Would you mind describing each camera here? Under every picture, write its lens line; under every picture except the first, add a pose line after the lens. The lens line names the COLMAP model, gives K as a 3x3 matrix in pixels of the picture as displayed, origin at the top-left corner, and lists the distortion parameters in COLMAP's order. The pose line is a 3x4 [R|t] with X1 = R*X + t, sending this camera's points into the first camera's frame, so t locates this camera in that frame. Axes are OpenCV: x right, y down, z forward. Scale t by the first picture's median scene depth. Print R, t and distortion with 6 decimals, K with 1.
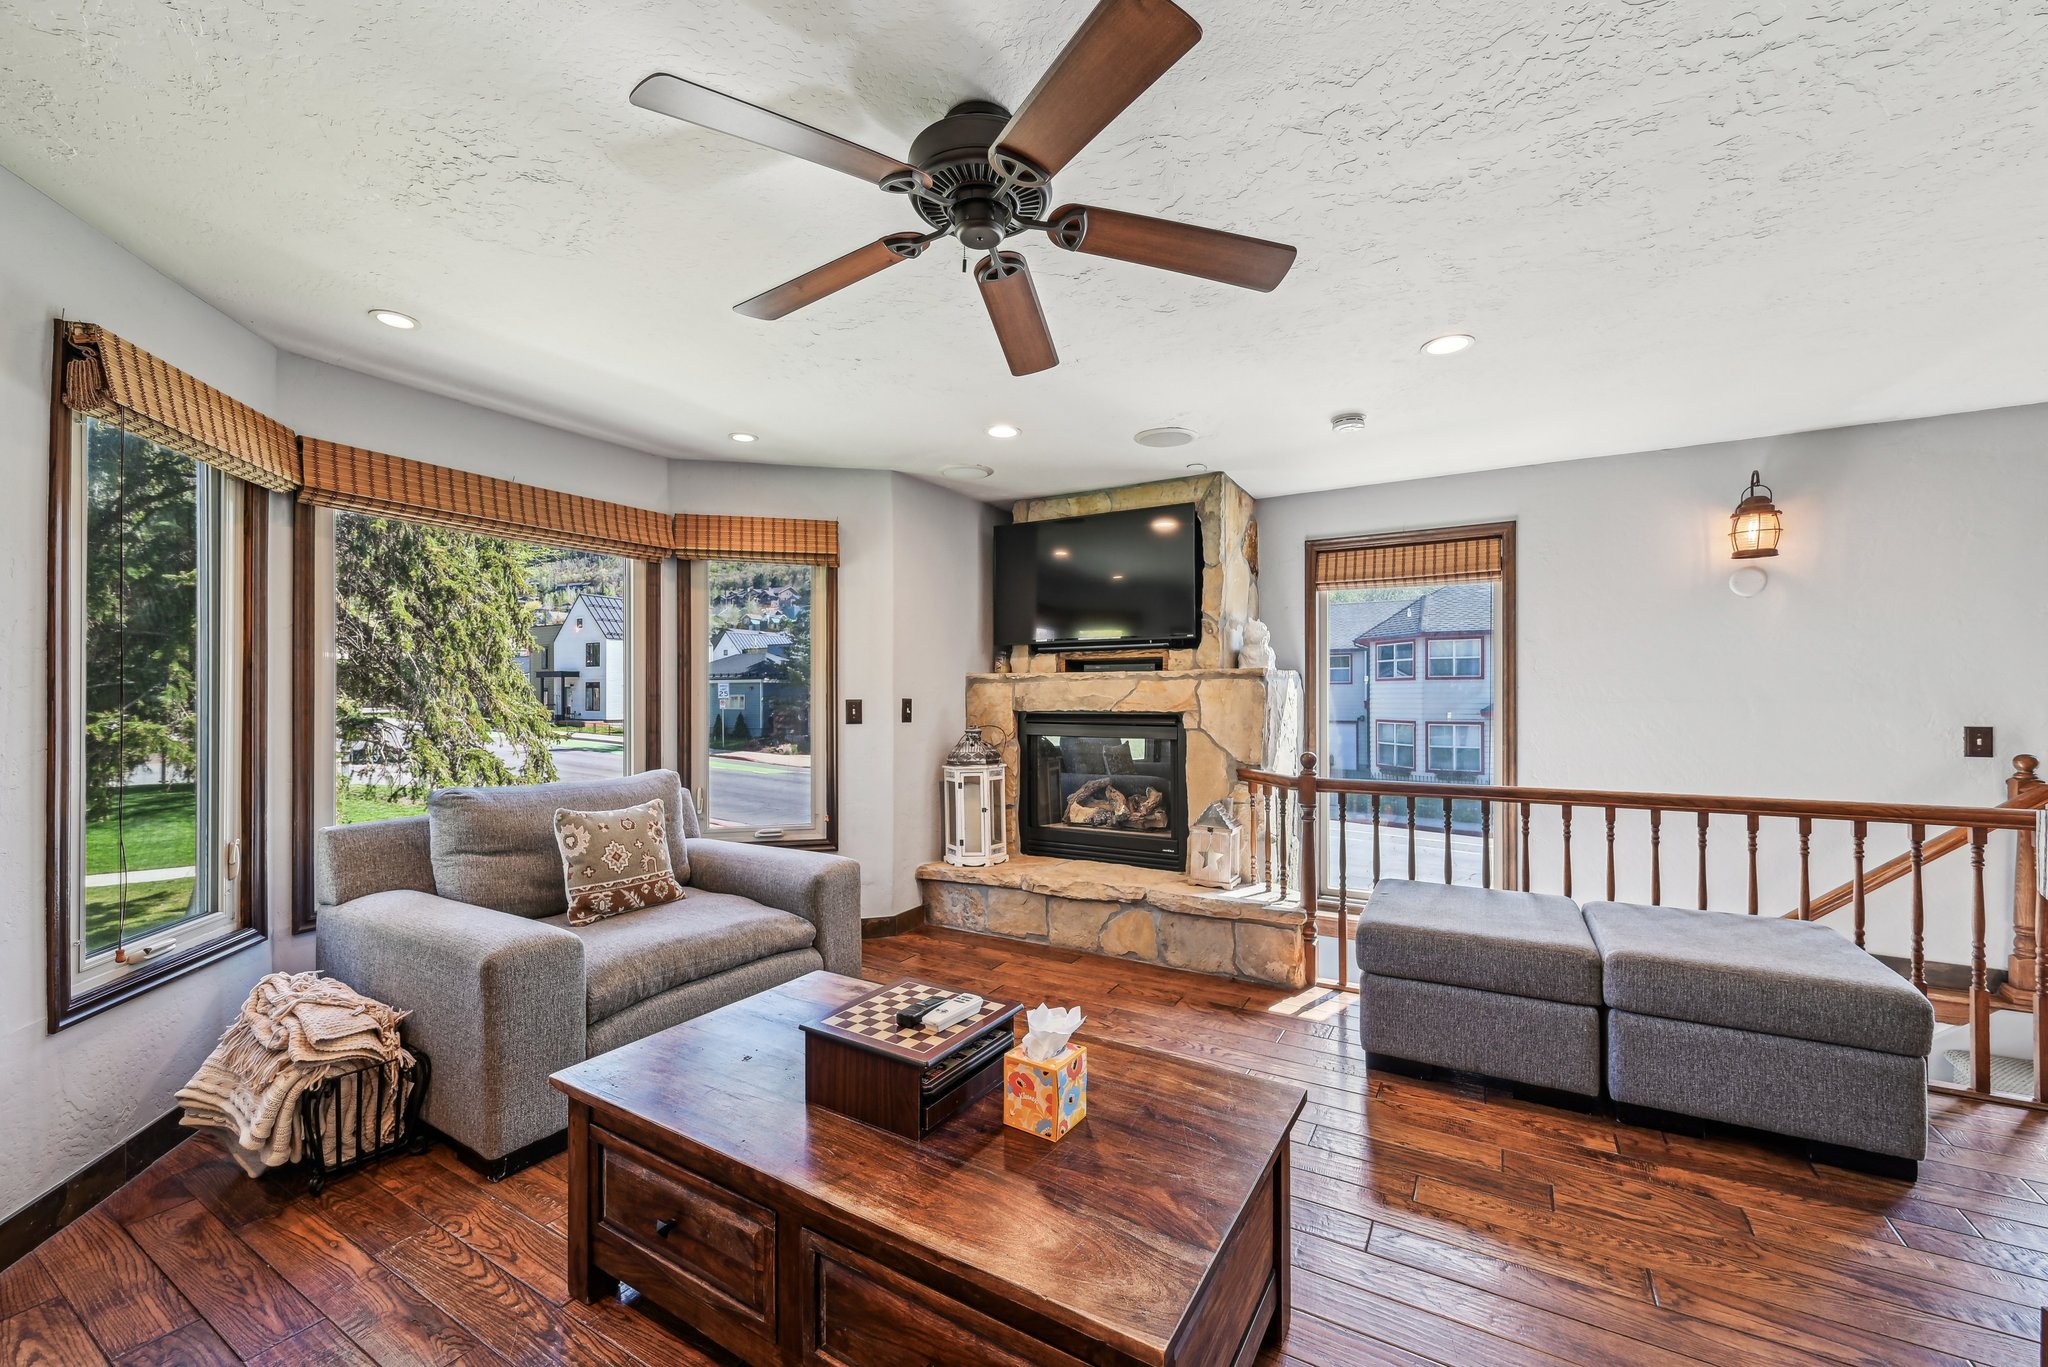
lens RADIAL K [[821.5, 0, 1029.9], [0, 821.5, 688.0], [0, 0, 1]] dist [-0.000590, -0.000011]
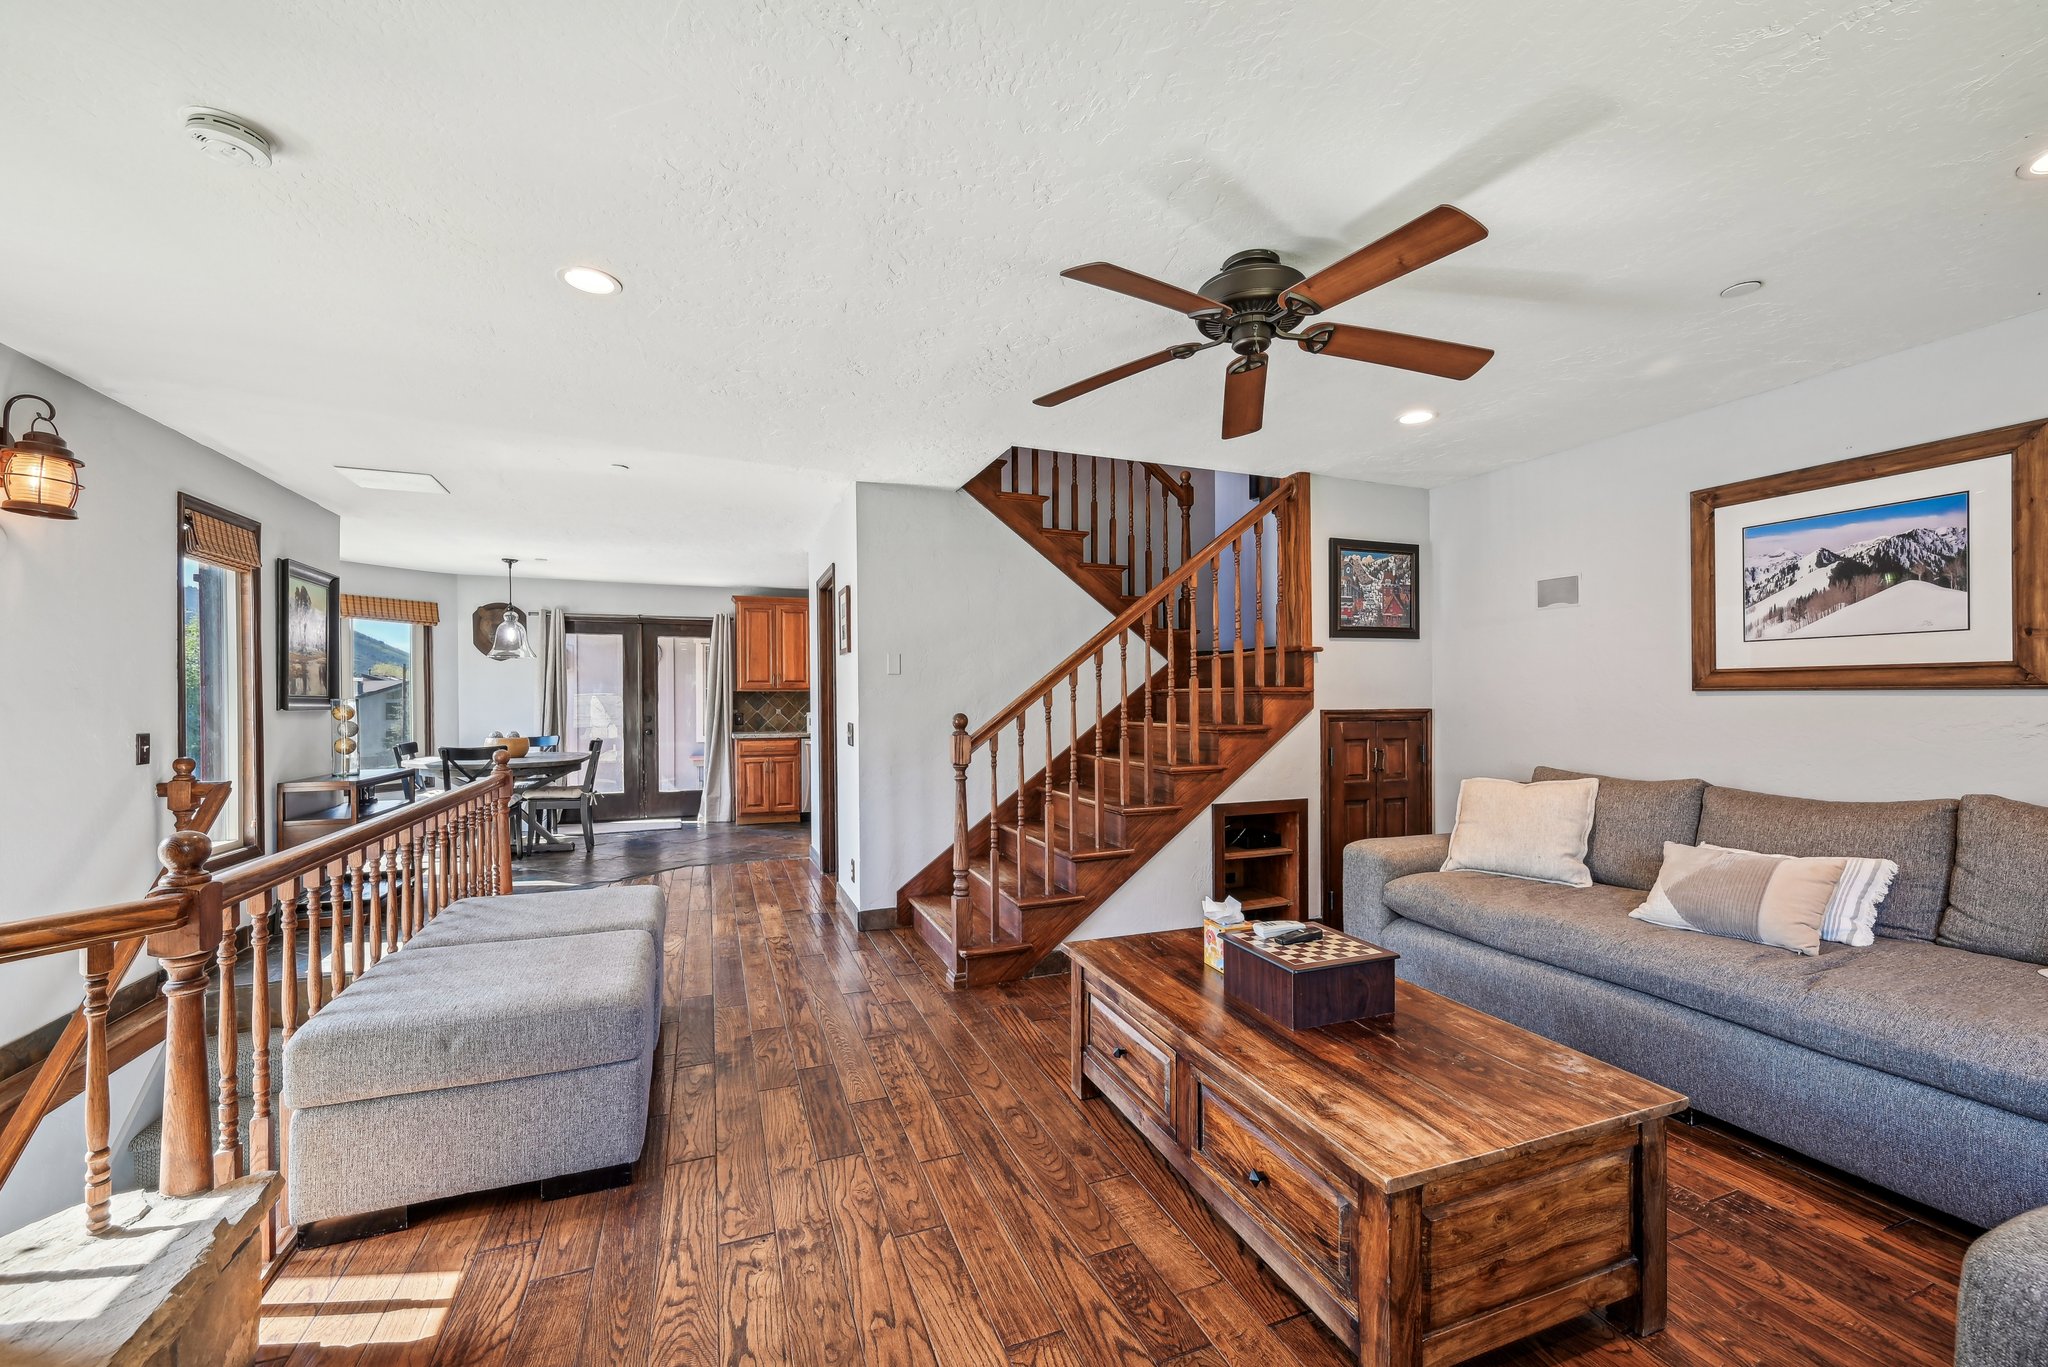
lens RADIAL K [[821.5, 0, 1030.8], [0, 821.5, 696.0], [0, 0, 1]] dist [-0.000590, -0.000011]
pose [[-0.789906, 0.002663, 0.613223, -0.476291], [-0.002031, 0.999974, -0.006958, 0.015153], [-0.613225, -0.006741, -0.789879, 1.839647]]
